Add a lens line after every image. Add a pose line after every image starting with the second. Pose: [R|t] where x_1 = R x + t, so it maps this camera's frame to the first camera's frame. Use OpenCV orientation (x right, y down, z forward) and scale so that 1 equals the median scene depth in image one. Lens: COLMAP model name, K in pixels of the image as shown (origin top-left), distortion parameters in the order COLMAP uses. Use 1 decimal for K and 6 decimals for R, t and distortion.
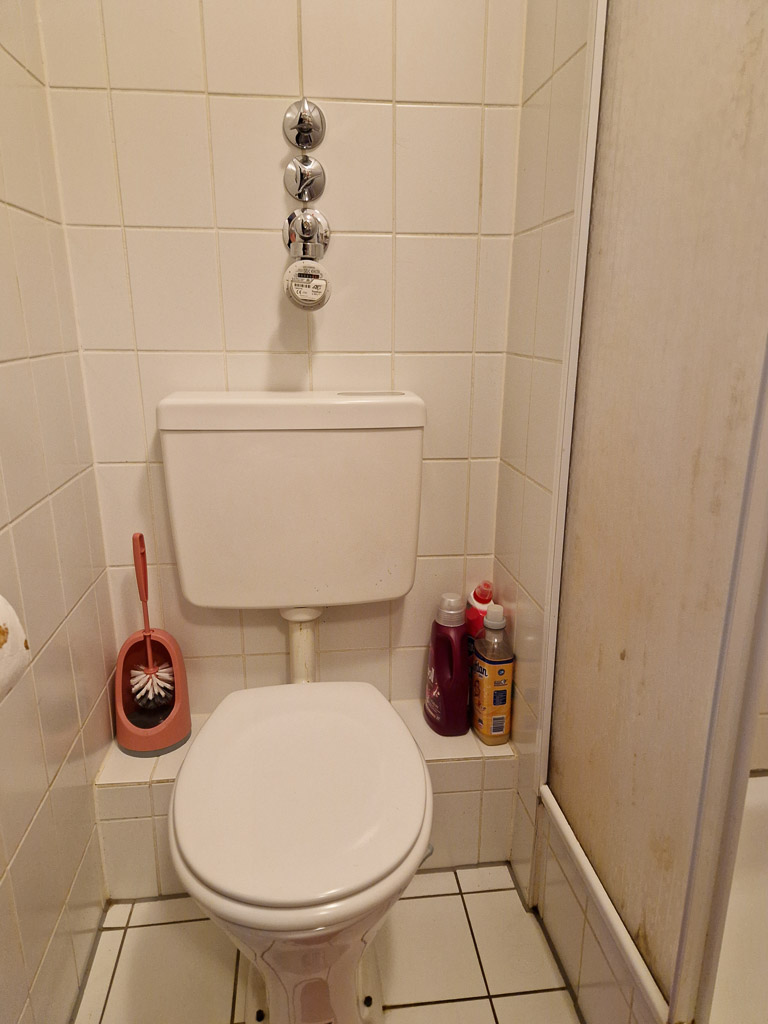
lens RADIAL K [[700.4, 0, 382.4], [0, 700.4, 516.2], [0, 0, 1]] dist [0.060868, -0.062129]
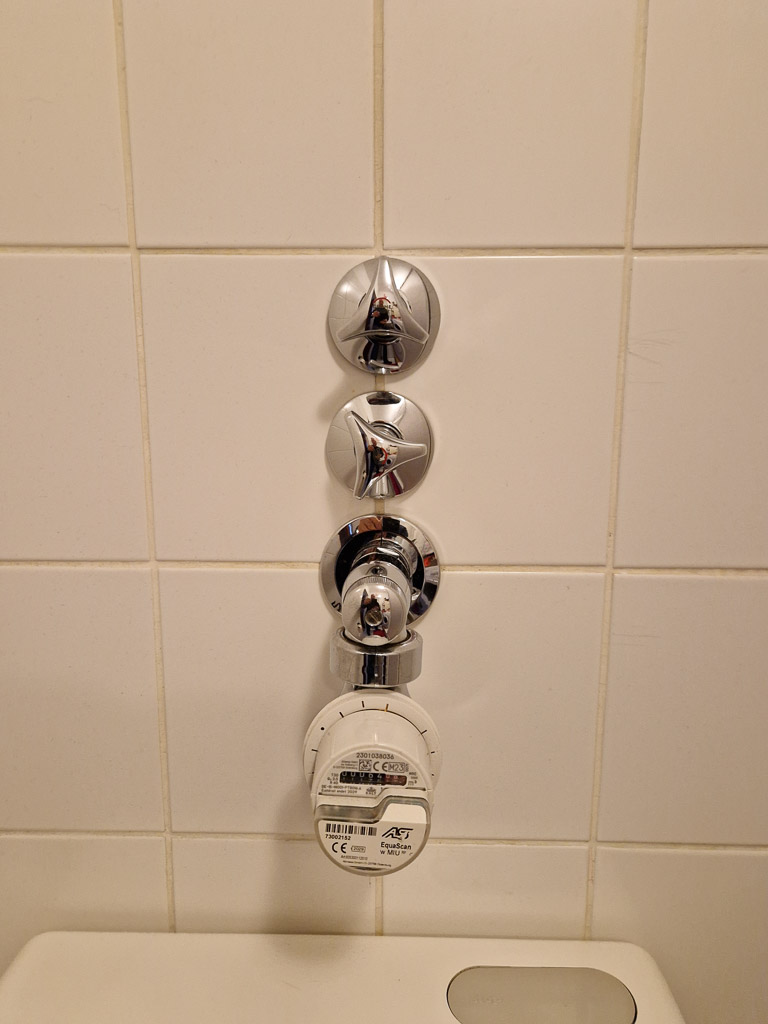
lens RADIAL K [[664.7, 0, 371.0], [0, 664.7, 515.3], [0, 0, 1]] dist [0.025092, -0.000125]
pose [[0.989832, 0.019630, -0.140883, -0.063018], [-0.040439, 0.988398, -0.146403, -0.387276], [0.136374, 0.150612, 0.979142, 0.655330]]
